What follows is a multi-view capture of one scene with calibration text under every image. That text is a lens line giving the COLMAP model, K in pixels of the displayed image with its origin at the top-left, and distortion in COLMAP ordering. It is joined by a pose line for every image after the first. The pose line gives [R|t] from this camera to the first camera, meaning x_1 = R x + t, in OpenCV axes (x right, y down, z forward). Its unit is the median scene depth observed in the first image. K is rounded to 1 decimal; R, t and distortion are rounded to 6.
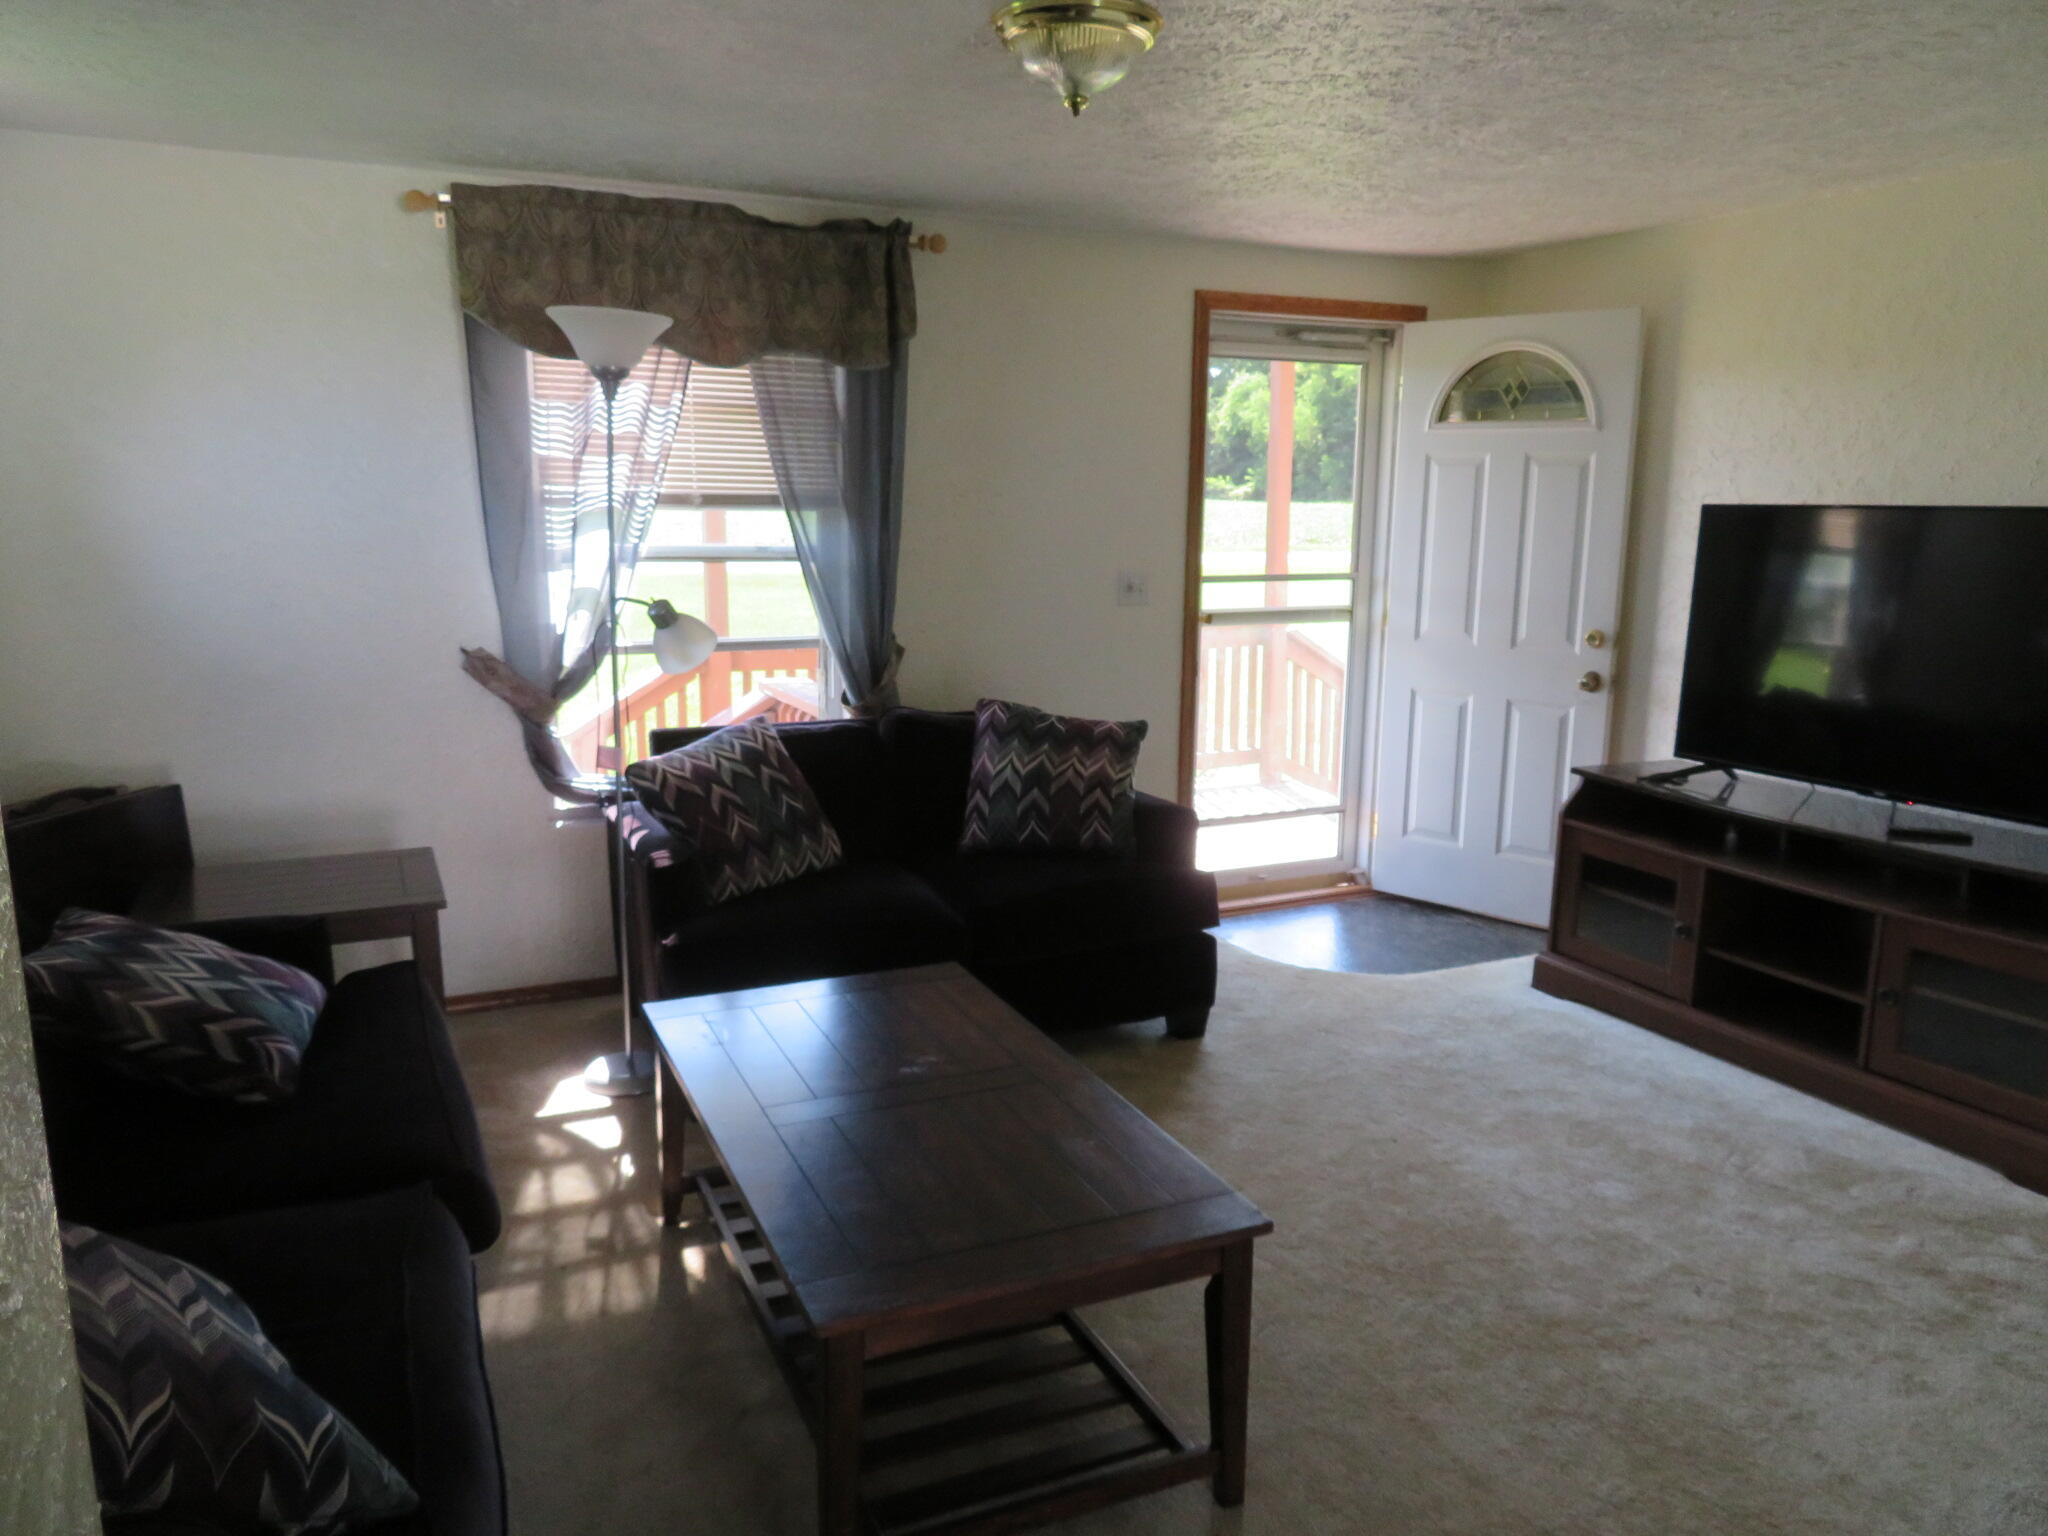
lens RADIAL K [[1412.4, 0, 1024.0], [0, 1412.4, 768.0], [0, 0, 1]] dist [-0.020667, 0.001495]
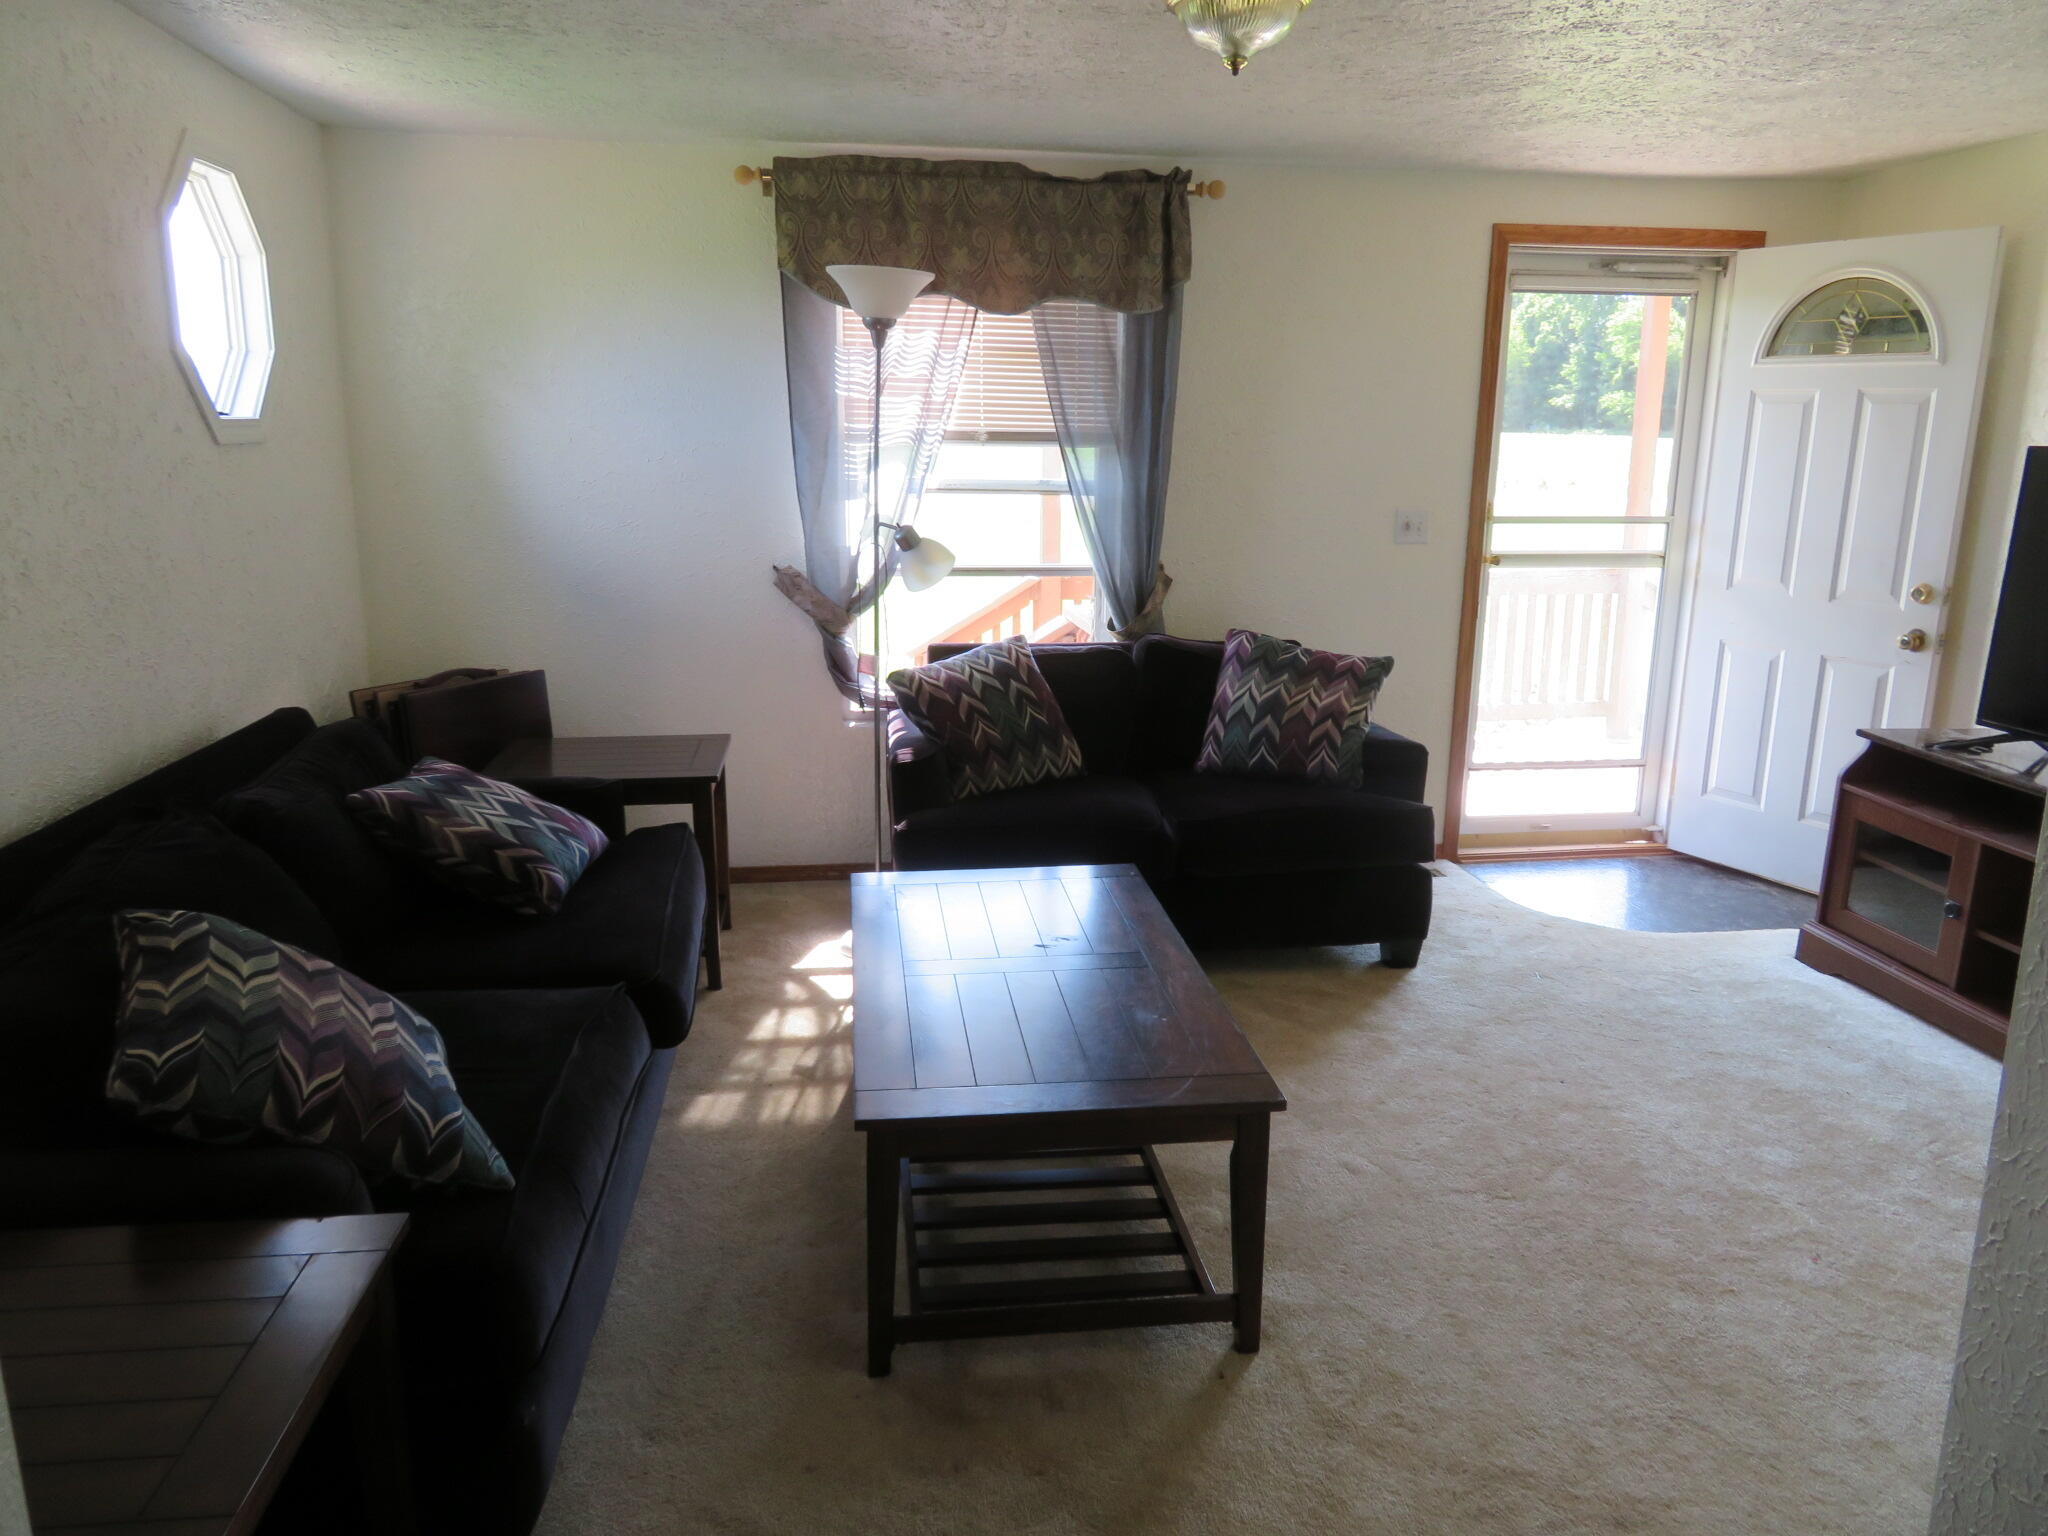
lens RADIAL K [[1397.5, 0, 1024.0], [0, 1397.5, 768.0], [0, 0, 1]] dist [-0.025735, 0.001444]
pose [[0.957325, 0.068616, -0.280749, 0.128692], [-0.055744, 0.997006, 0.053592, 0.007522], [0.283585, -0.035655, 0.958284, -0.044001]]
